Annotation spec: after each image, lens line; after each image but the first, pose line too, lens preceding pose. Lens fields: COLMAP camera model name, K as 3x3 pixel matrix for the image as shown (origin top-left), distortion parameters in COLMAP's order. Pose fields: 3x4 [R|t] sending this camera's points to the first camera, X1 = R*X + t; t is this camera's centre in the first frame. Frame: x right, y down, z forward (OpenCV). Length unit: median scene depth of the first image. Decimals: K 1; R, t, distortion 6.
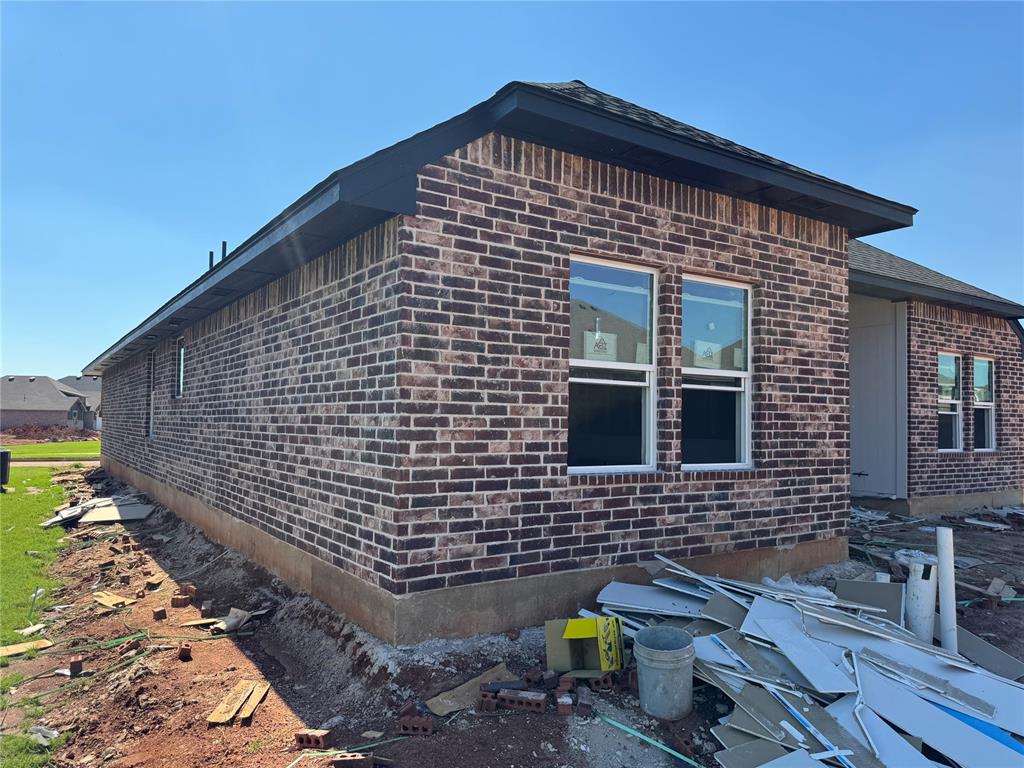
lens RADIAL K [[720.9, 0, 514.4], [0, 720.9, 388.7], [0, 0, 1]] dist [0.042658, -0.041504]
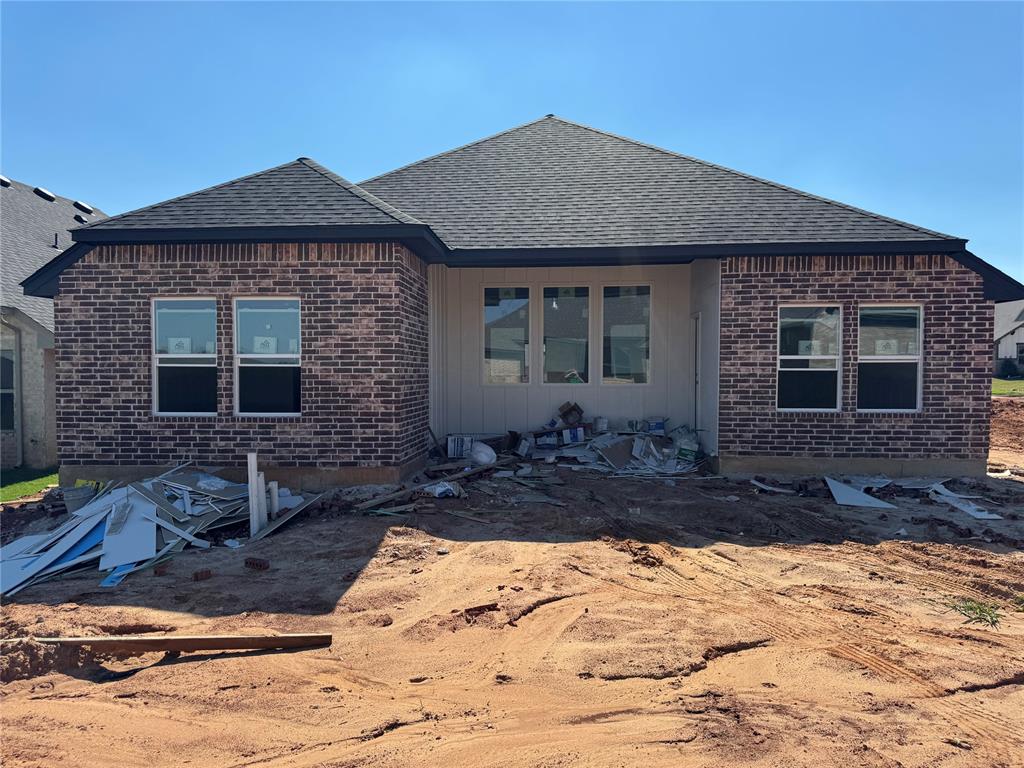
lens RADIAL K [[720.9, 0, 518.3], [0, 720.9, 389.8], [0, 0, 1]] dist [0.042658, -0.041504]
pose [[0.796538, 0.001008, -0.604588, 2.014494], [0.039277, 0.997800, 0.053411, -0.014085], [0.603312, -0.066290, 0.794746, 0.065632]]
